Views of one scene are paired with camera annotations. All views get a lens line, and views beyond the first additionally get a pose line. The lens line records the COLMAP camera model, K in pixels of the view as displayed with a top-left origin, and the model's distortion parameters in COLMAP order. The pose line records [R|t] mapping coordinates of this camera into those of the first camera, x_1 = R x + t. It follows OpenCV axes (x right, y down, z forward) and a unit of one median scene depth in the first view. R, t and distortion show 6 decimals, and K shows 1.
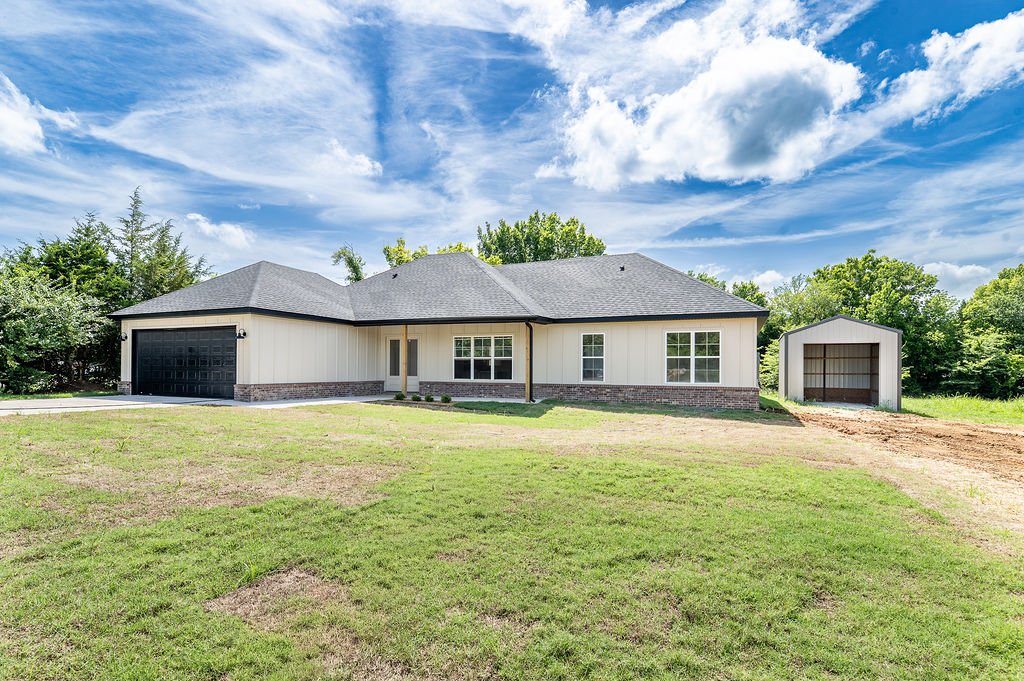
lens RADIAL K [[516.2, 0, 499.7], [0, 516.2, 368.9], [0, 0, 1]] dist [0.000651, 0.000054]
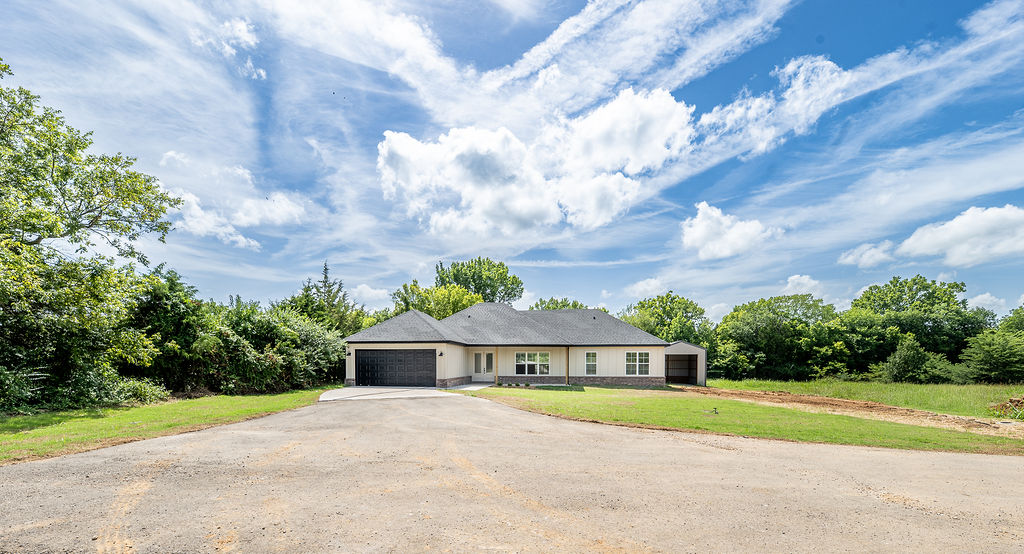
lens RADIAL K [[434.1, 0, 508.7], [0, 434.1, 365.3], [0, 0, 1]] dist [0.000994, -0.000130]
pose [[0.956341, -0.007471, 0.292159, -0.214640], [0.005295, 0.999952, 0.008238, -0.010180], [-0.292207, -0.006332, 0.956334, -0.205555]]
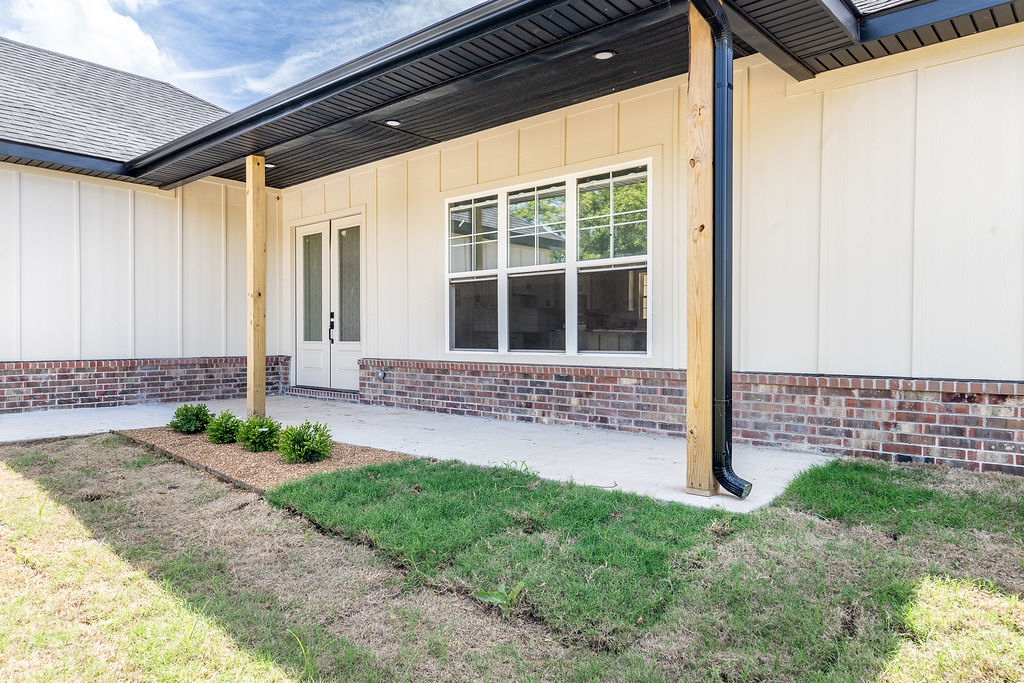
lens RADIAL K [[661.2, 0, 505.9], [0, 661.2, 340.4], [0, 0, 1]] dist [0.017087, 0.000794]
pose [[0.952099, -0.006272, -0.305726, 0.019083], [0.007238, 0.999972, 0.002027, 0.005020], [0.305704, -0.004143, 0.952117, 0.247869]]
